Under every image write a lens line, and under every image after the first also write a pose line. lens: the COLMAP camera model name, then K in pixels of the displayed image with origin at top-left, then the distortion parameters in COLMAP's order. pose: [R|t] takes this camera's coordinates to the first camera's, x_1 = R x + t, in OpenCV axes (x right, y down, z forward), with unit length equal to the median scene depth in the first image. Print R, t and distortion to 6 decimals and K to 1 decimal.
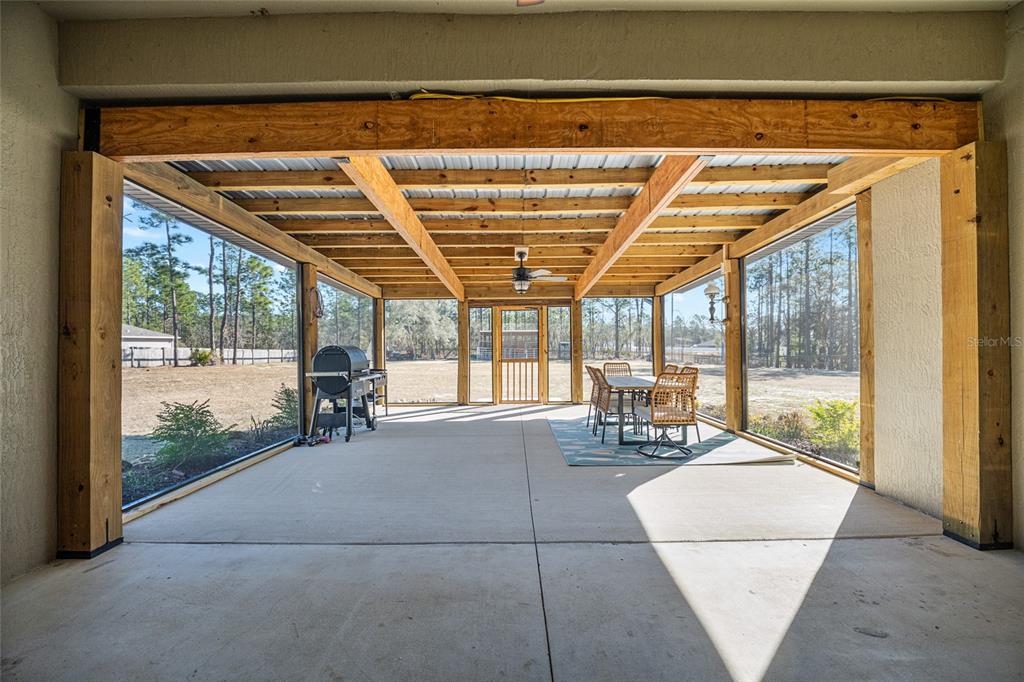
lens RADIAL K [[414.1, 0, 512.5], [0, 414.1, 346.4], [0, 0, 1]] dist [-0.021774, 0.000125]
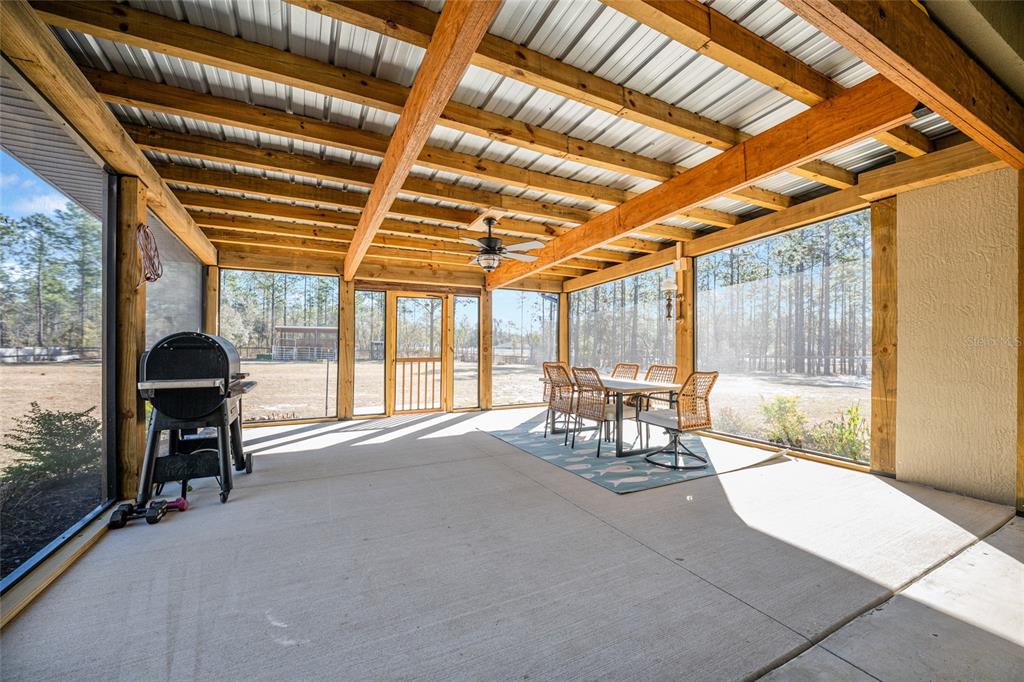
lens RADIAL K [[414.1, 0, 512.5], [0, 414.1, 346.4], [0, 0, 1]] dist [-0.021774, 0.000125]
pose [[0.887496, 0.012729, 0.460640, -0.306149], [-0.012132, 0.999917, -0.004258, 0.014012], [-0.460656, -0.001810, 0.887577, 0.314158]]
